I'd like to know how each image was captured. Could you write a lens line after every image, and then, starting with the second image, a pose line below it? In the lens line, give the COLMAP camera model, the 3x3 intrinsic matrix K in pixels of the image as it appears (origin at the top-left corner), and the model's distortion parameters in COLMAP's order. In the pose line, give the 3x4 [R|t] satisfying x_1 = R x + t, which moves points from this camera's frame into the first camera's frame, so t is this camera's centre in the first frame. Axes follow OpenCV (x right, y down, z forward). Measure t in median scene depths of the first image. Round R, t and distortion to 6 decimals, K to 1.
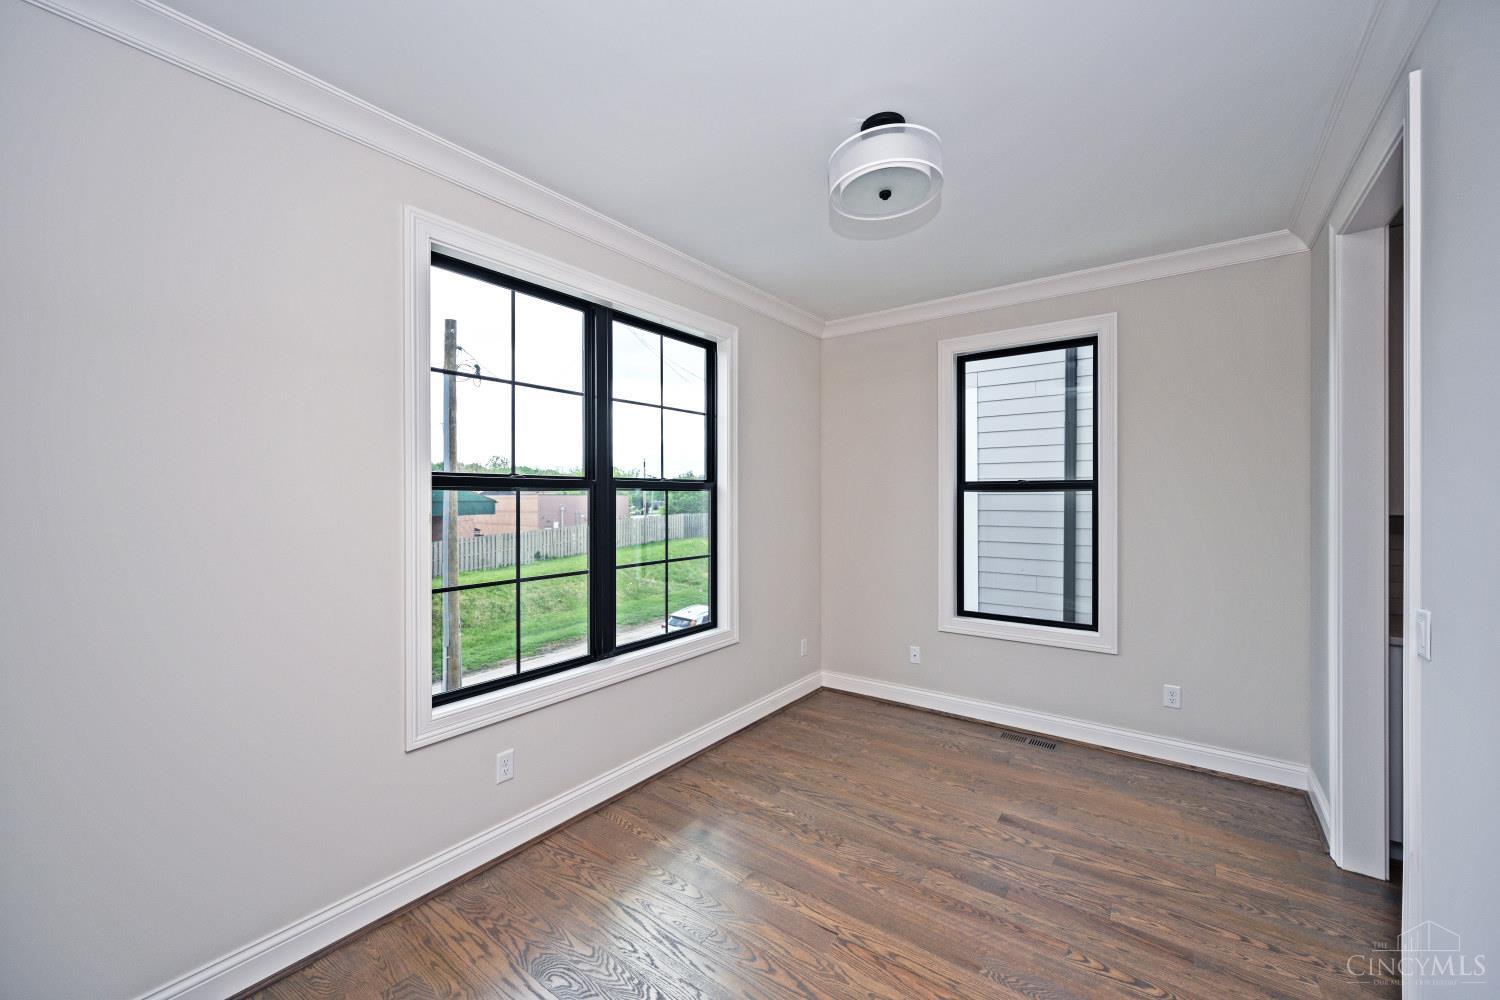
lens RADIAL K [[591.1, 0, 744.3], [0, 591.1, 501.3], [0, 0, 1]] dist [0.000731, 0.000690]
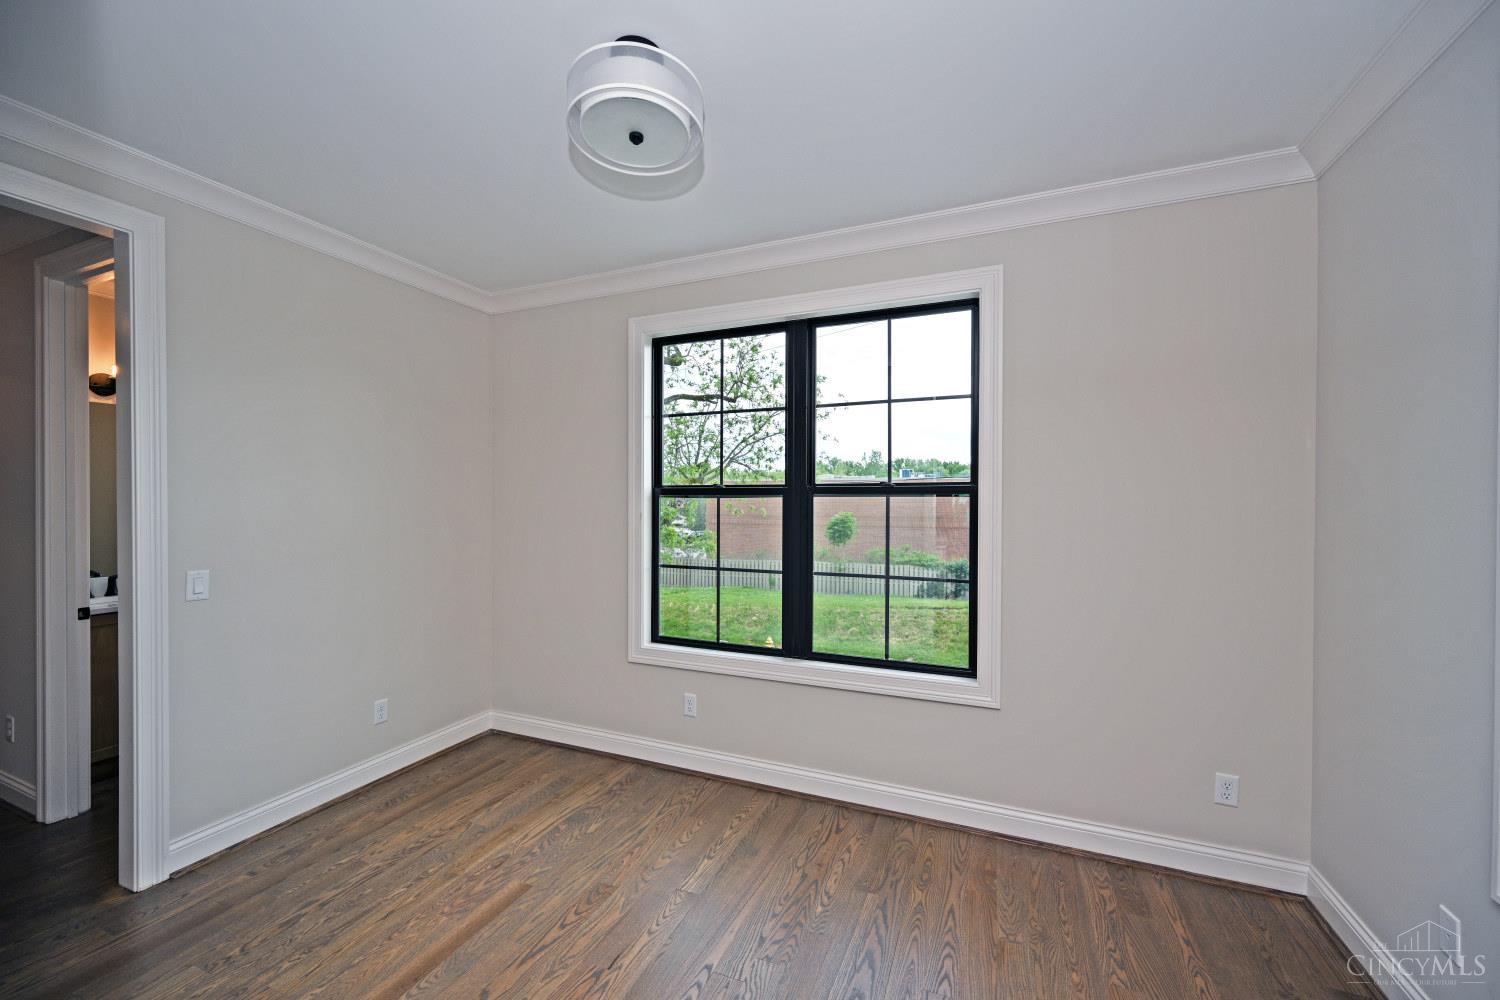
lens RADIAL K [[591.1, 0, 744.3], [0, 591.1, 501.3], [0, 0, 1]] dist [0.000731, 0.000690]
pose [[0.230641, 0.005182, -0.973025, 0.750675], [-0.006217, 0.999973, 0.003852, -0.013401], [0.973019, 0.005161, 0.230667, 0.662657]]
